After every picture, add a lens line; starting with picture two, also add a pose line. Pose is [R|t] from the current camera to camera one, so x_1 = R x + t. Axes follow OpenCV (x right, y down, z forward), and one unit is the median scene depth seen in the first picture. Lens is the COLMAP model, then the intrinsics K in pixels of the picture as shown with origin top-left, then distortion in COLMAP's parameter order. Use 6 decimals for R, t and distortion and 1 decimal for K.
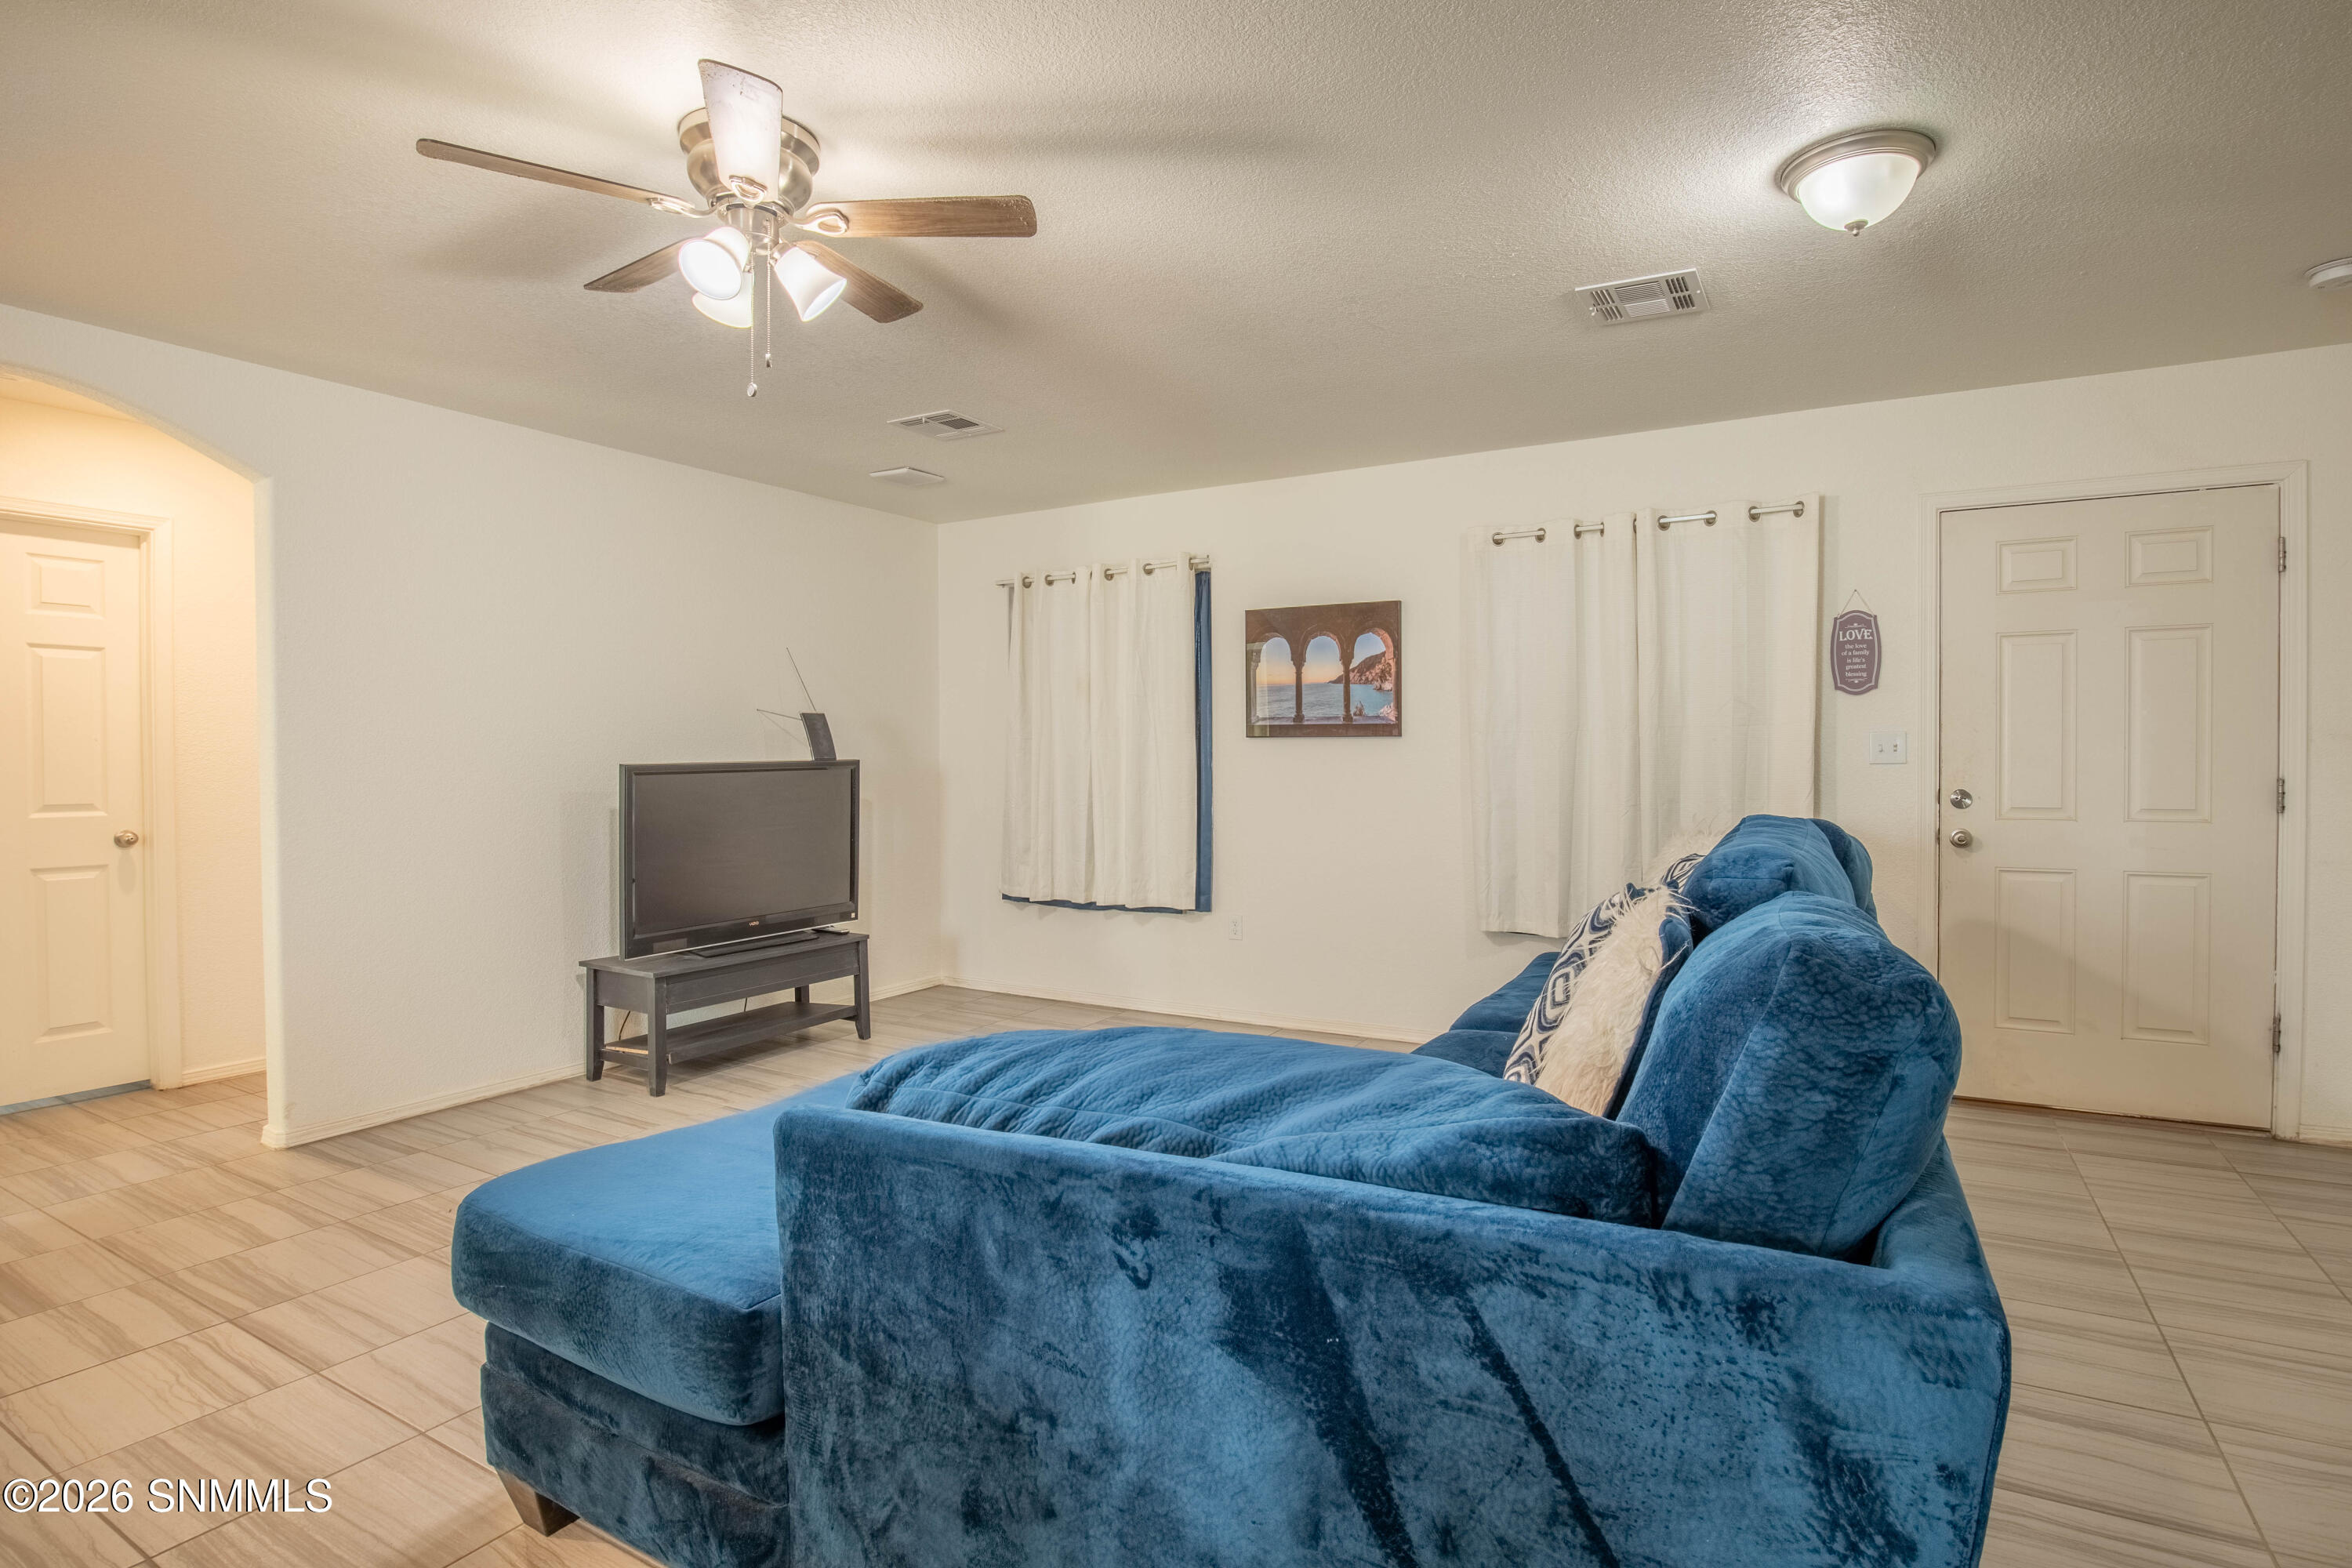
lens RADIAL K [[1173.4, 0, 1198.6], [0, 1173.4, 776.2], [0, 0, 1]] dist [-0.052208, 0.015348]
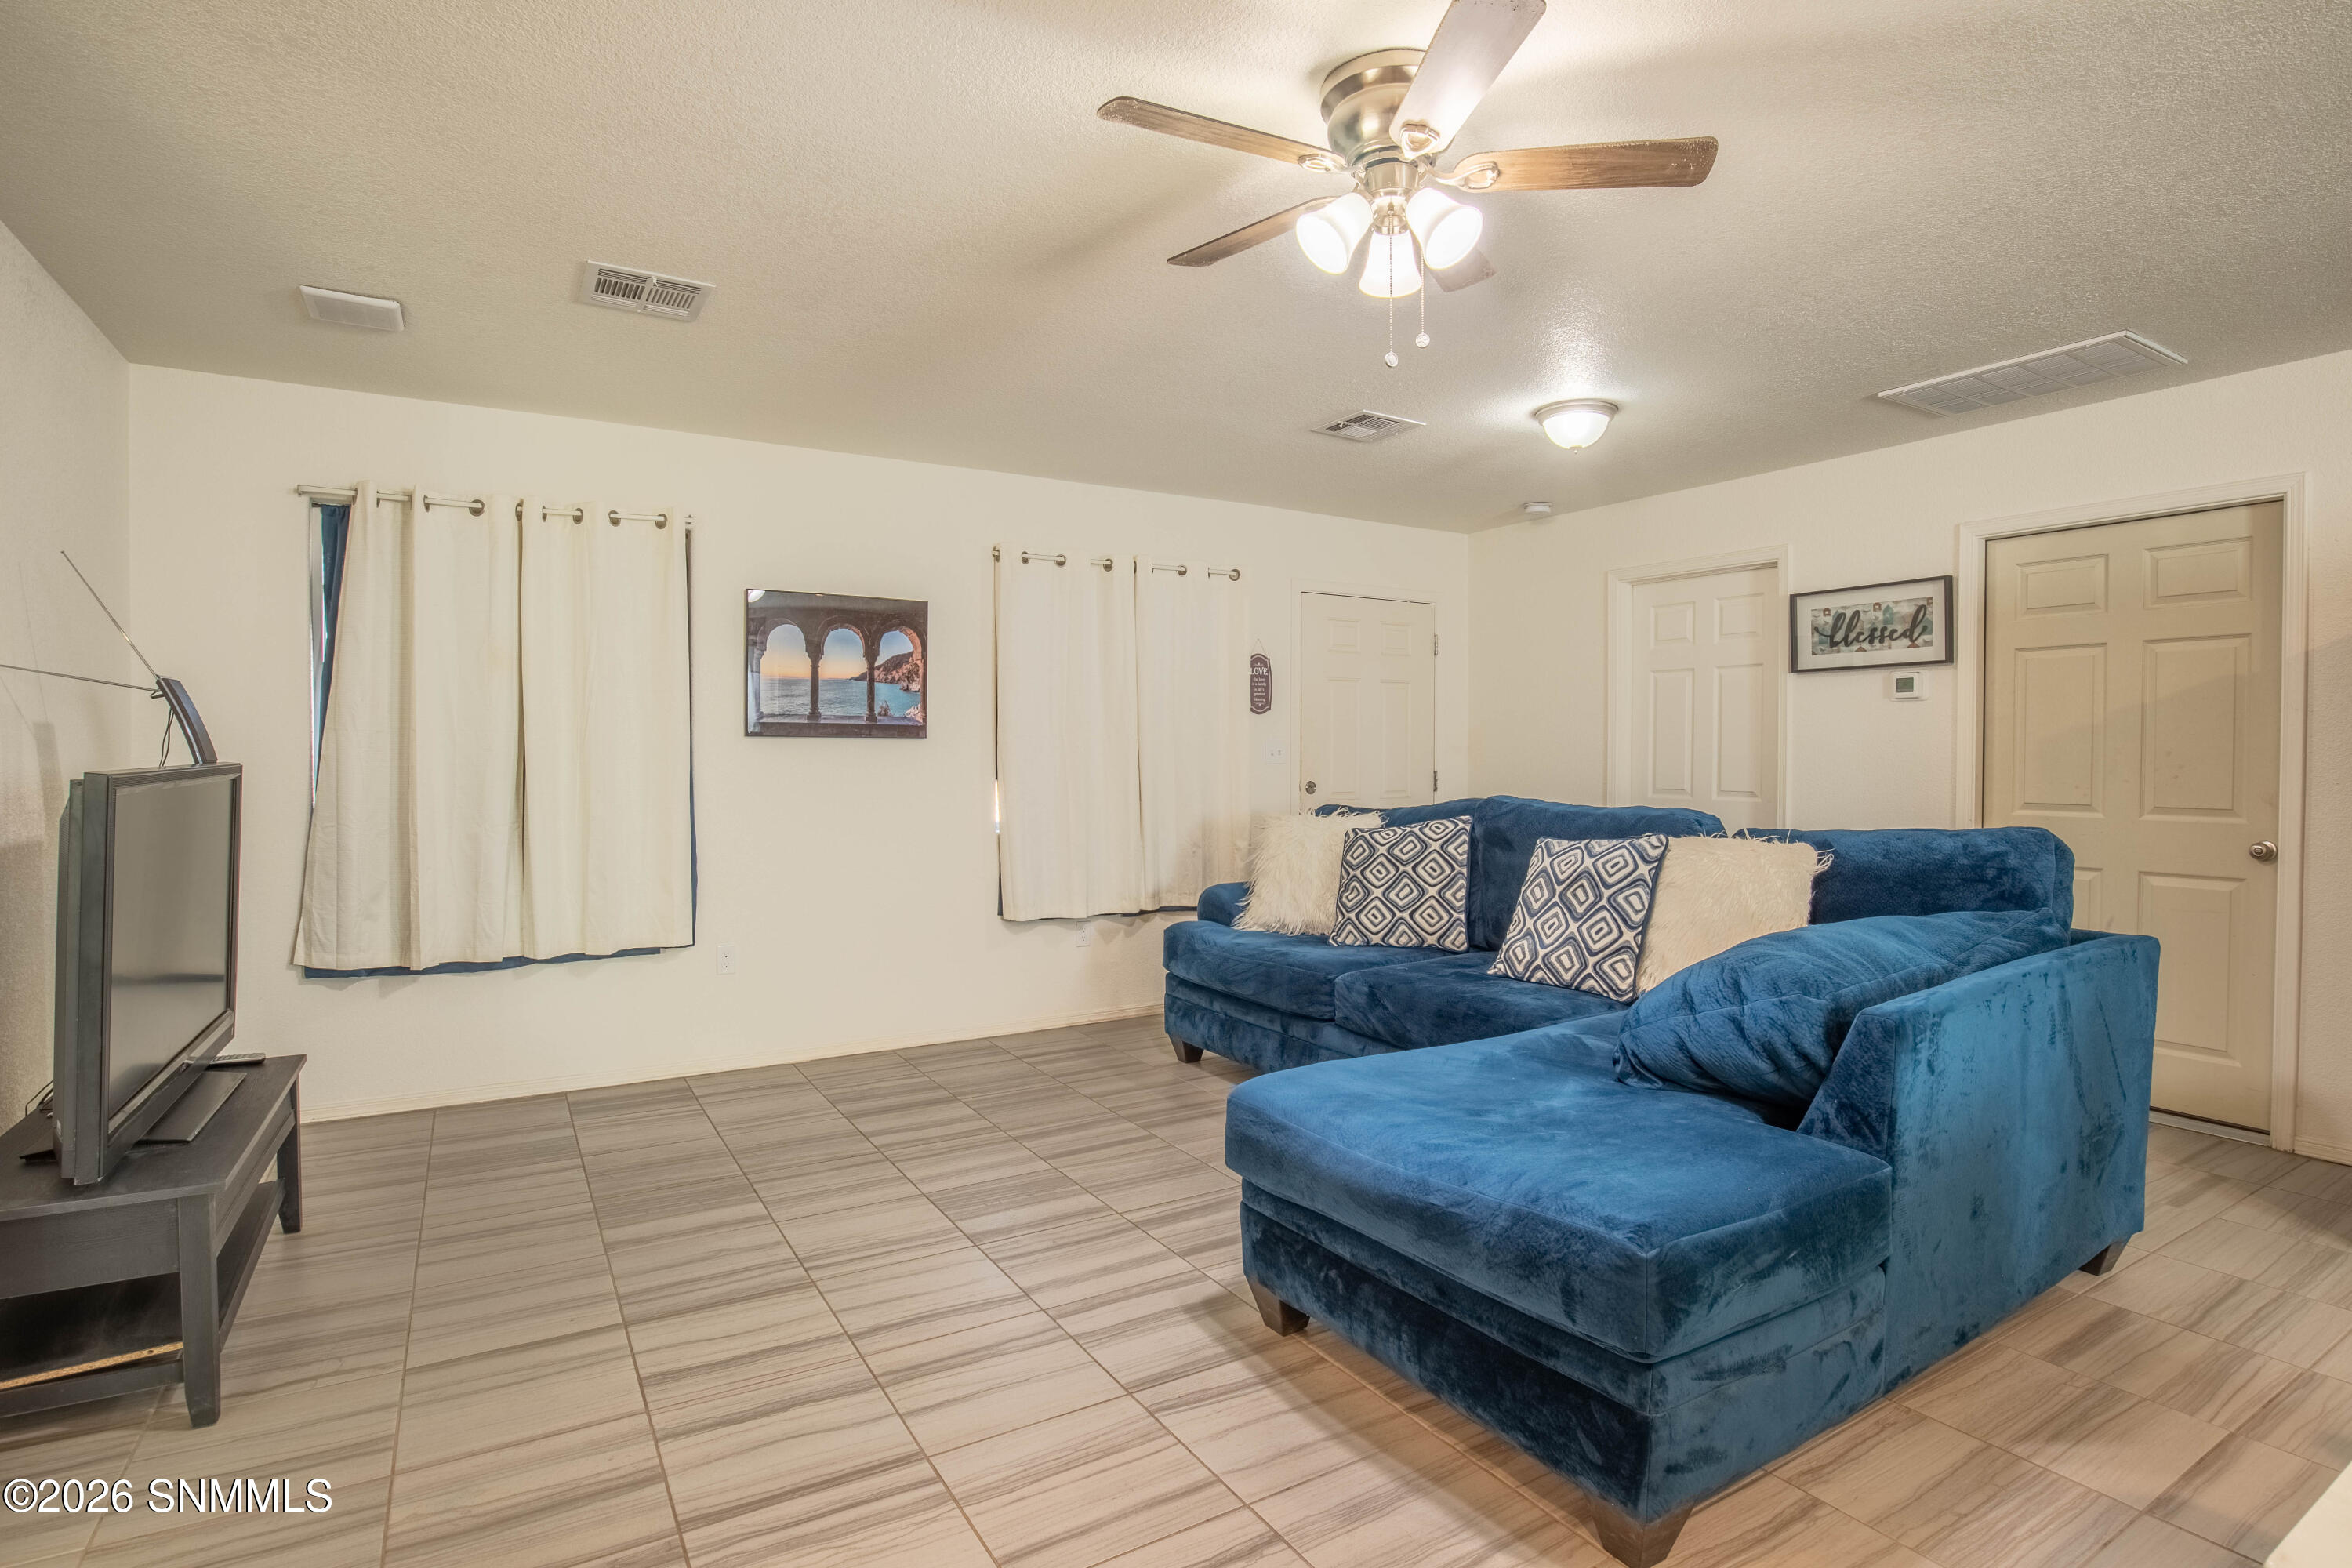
lens RADIAL K [[1173.4, 0, 1198.6], [0, 1173.4, 776.2], [0, 0, 1]] dist [-0.052208, 0.015348]
pose [[0.479630, -0.011764, 0.877392, -0.624722], [0.014530, 0.999880, 0.005464, -0.004145], [-0.877350, 0.010128, 0.479743, 0.340581]]
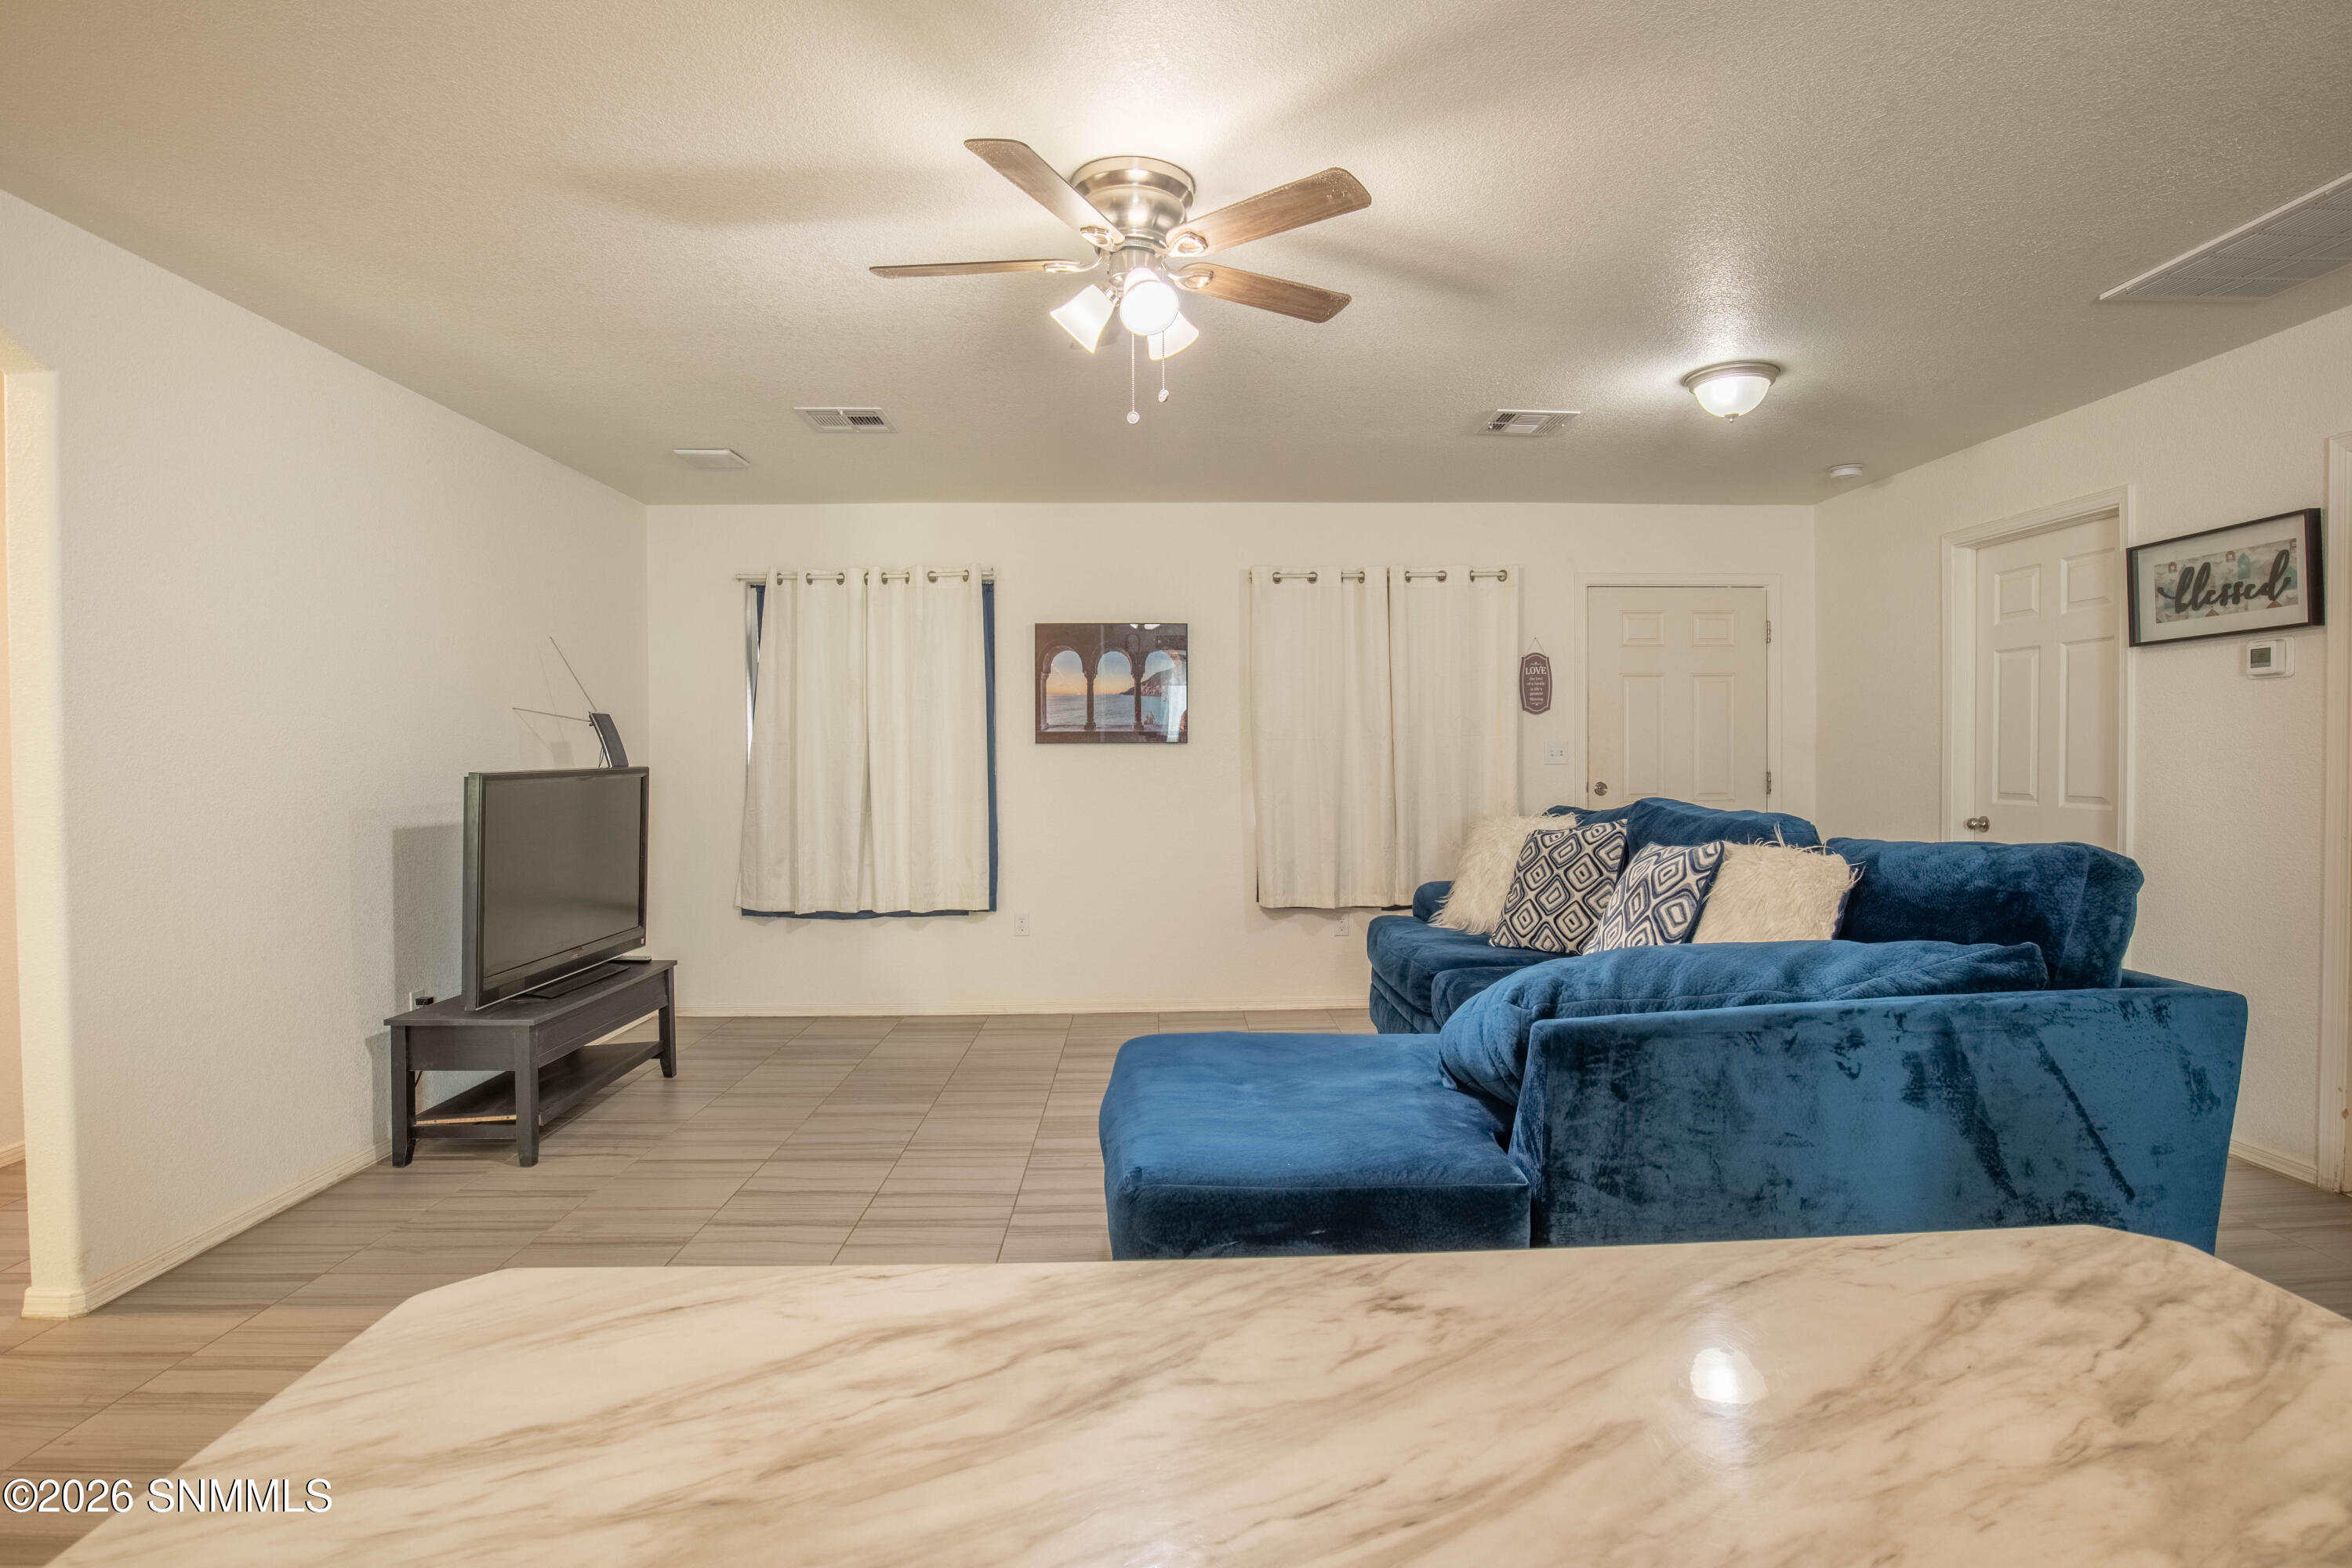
lens RADIAL K [[1173.4, 0, 1198.6], [0, 1173.4, 776.2], [0, 0, 1]] dist [-0.052208, 0.015348]
pose [[0.851891, -0.010280, 0.523617, -0.441457], [0.013522, 0.999906, -0.002369, 0.001066], [-0.523544, 0.009099, 0.851950, 0.024742]]
